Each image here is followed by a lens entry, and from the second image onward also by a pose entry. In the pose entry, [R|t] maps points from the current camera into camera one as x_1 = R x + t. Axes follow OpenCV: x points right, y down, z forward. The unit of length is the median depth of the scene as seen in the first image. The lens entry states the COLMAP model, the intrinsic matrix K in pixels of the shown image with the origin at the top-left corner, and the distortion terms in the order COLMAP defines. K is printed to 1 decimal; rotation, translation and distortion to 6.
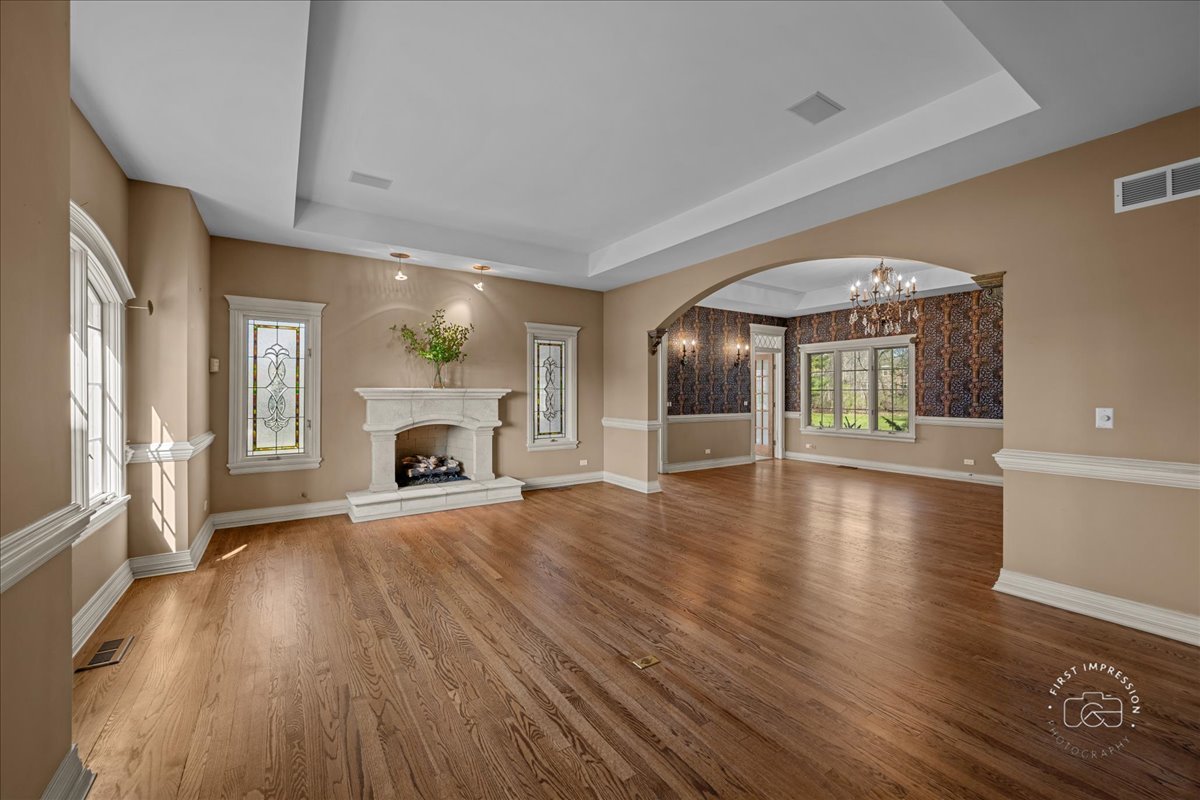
lens RADIAL K [[474.6, 0, 598.3], [0, 474.6, 396.2], [0, 0, 1]] dist [-0.000816, 0.000004]
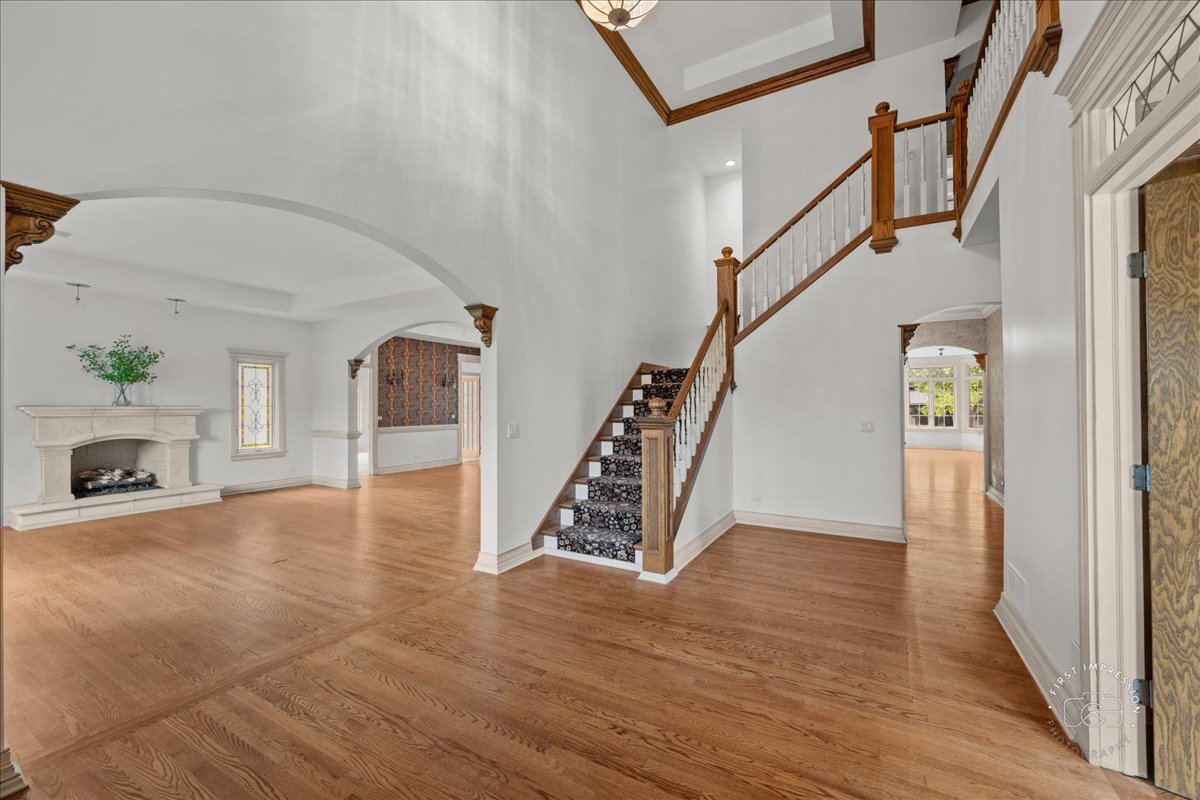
lens RADIAL K [[474.6, 0, 600.5], [0, 474.6, 403.7], [0, 0, 1]] dist [-0.000816, 0.000004]
pose [[0.897629, -0.001276, 0.440749, 0.159518], [0.008196, 0.999871, -0.013796, 0.001931], [-0.440675, 0.015996, 0.897524, -0.451326]]
